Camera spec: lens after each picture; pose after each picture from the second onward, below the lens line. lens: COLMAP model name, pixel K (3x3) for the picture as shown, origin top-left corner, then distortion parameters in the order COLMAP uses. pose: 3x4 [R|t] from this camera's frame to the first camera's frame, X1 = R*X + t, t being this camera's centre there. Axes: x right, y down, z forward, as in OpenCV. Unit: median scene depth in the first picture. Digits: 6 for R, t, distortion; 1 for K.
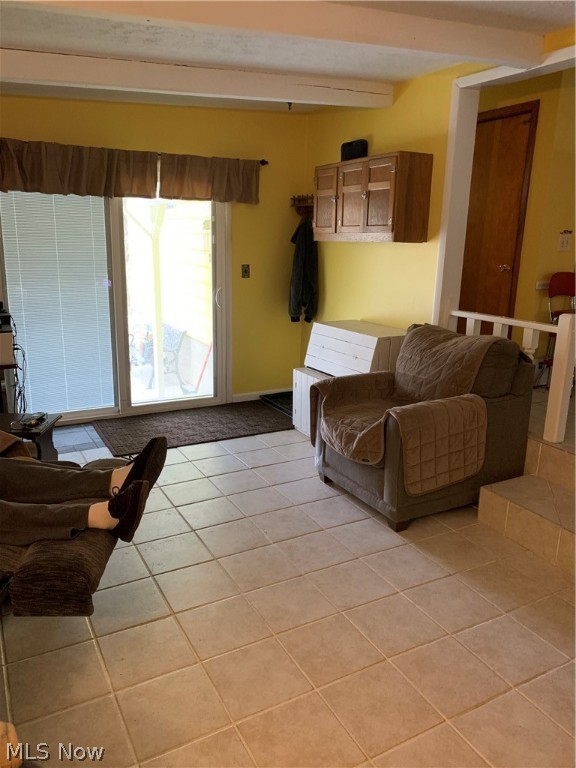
lens RADIAL K [[587.5, 0, 290.9], [0, 587.5, 381.3], [0, 0, 1]] dist [0.005917, -0.002488]
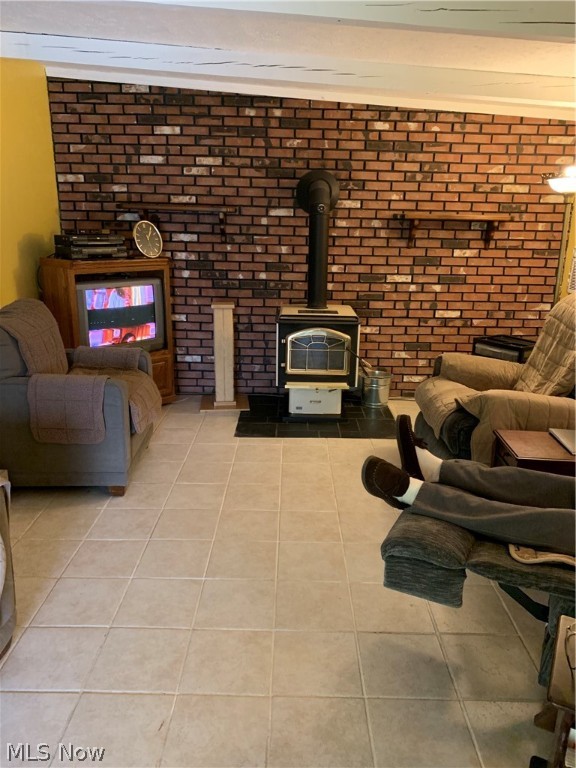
lens RADIAL K [[587.5, 0, 290.9], [0, 587.5, 381.3], [0, 0, 1]] dist [0.005917, -0.002488]
pose [[-0.874839, -0.174646, 0.451837, -0.481295], [0.073510, 0.874082, 0.480184, -0.422098], [-0.478805, 0.453298, -0.751842, 1.629852]]
